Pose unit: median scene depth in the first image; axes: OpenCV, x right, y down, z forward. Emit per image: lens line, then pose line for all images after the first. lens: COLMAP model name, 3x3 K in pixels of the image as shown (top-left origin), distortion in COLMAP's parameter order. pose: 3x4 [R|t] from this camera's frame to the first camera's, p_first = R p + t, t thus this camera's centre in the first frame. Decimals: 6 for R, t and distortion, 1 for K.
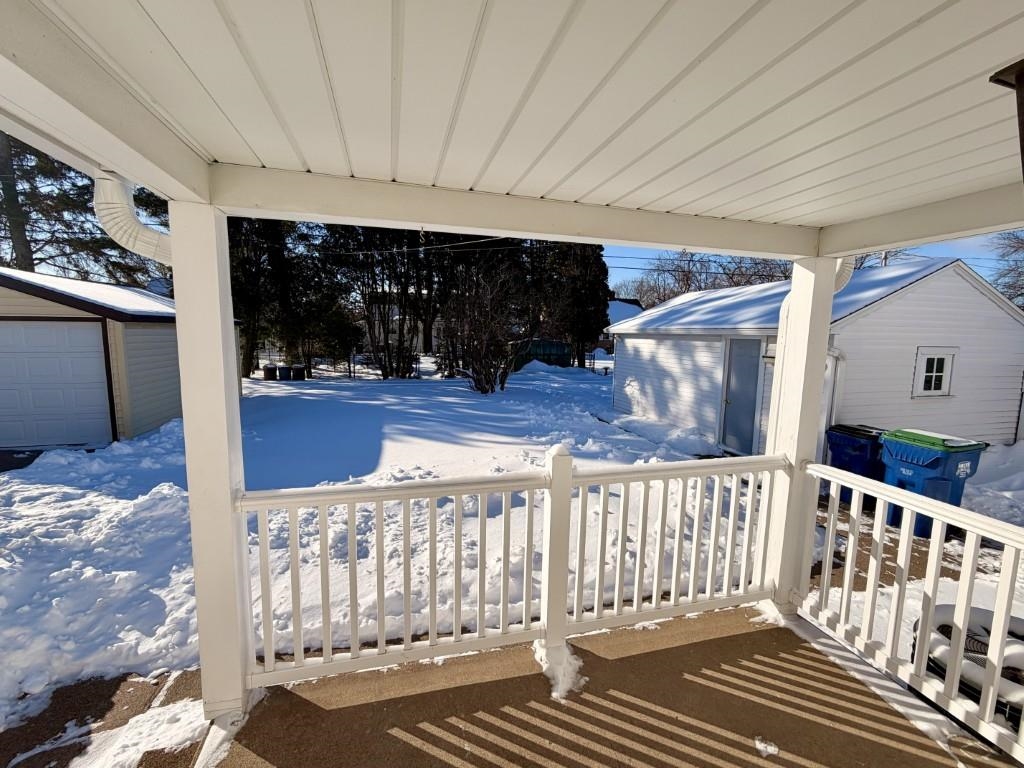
lens RADIAL K [[447.3, 0, 512.7], [0, 447.3, 386.2], [0, 0, 1]] dist [-0.001993, 0.000924]
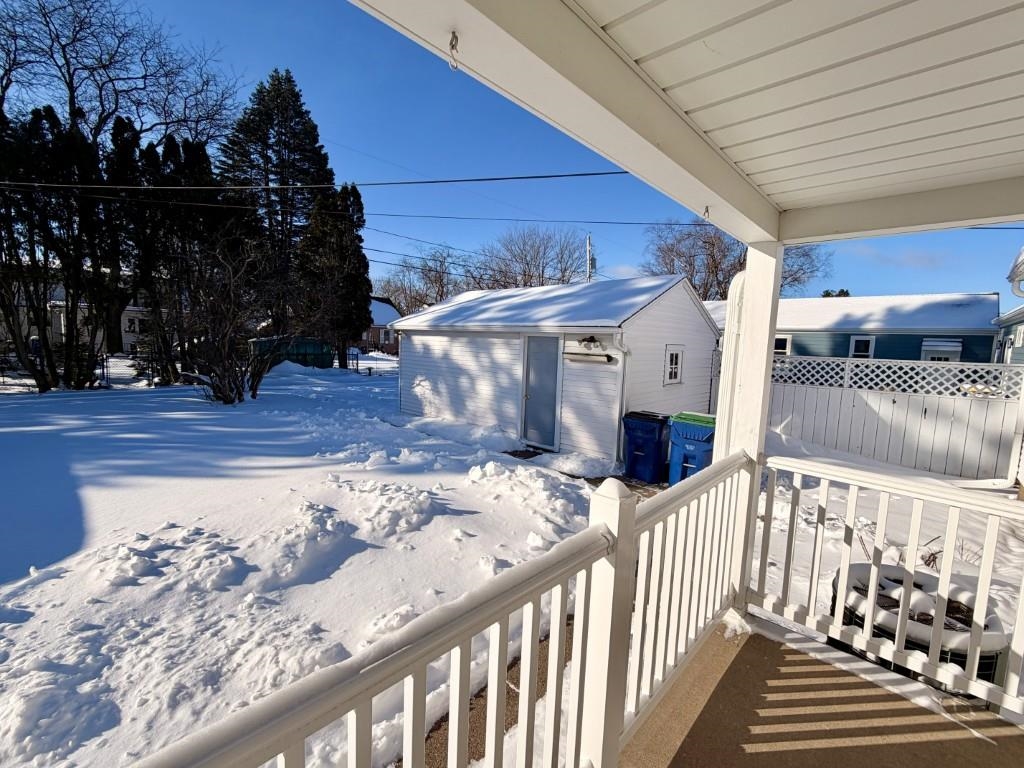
lens RADIAL K [[447.3, 0, 510.0], [0, 447.3, 384.0], [0, 0, 1]] dist [-0.001993, 0.000924]
pose [[0.851971, -0.041340, 0.521954, -0.079059], [0.043980, 0.999005, 0.007336, -0.003972], [-0.521738, 0.016705, 0.852942, 0.120601]]
